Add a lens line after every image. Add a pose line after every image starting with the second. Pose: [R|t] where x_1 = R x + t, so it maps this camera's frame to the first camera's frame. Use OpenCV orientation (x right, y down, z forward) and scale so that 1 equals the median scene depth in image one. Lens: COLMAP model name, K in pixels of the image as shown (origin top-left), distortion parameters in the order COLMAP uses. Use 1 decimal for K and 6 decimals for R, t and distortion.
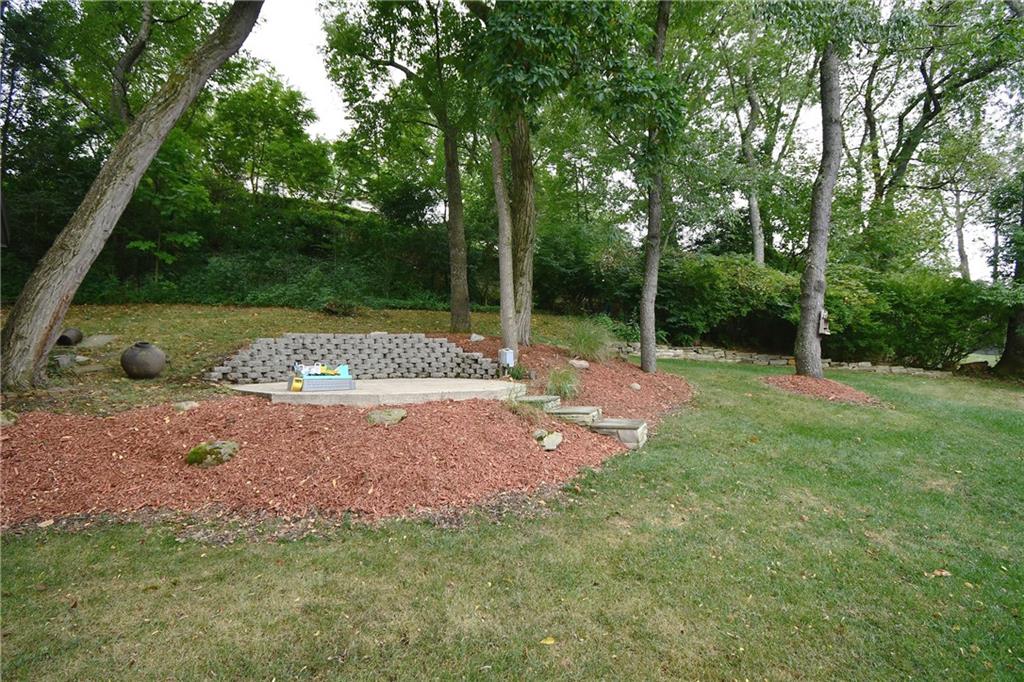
lens RADIAL K [[450.8, 0, 512.0], [0, 450.8, 341.0], [0, 0, 1]] dist [0.020519, -0.024021]
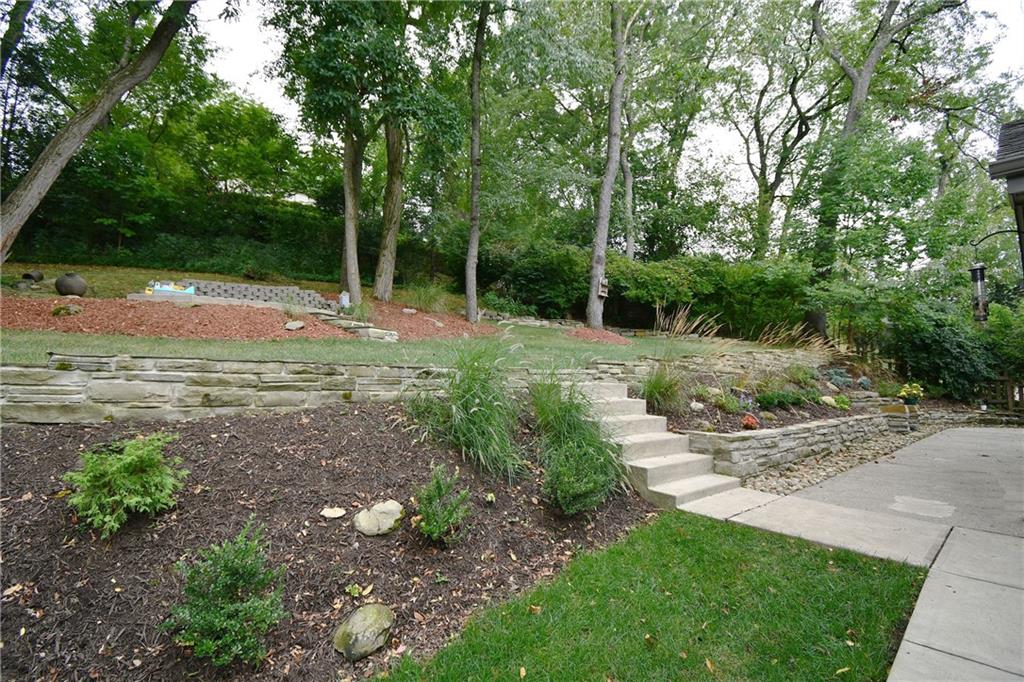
lens RADIAL K [[432.1, 0, 512.0], [0, 432.1, 341.0], [0, 0, 1]] dist [0.017310, -0.020397]
pose [[0.999479, 0.026924, -0.017824, 0.384721], [-0.027252, 0.999459, -0.018418, 0.124180], [0.017319, 0.018894, 0.999671, -0.219993]]
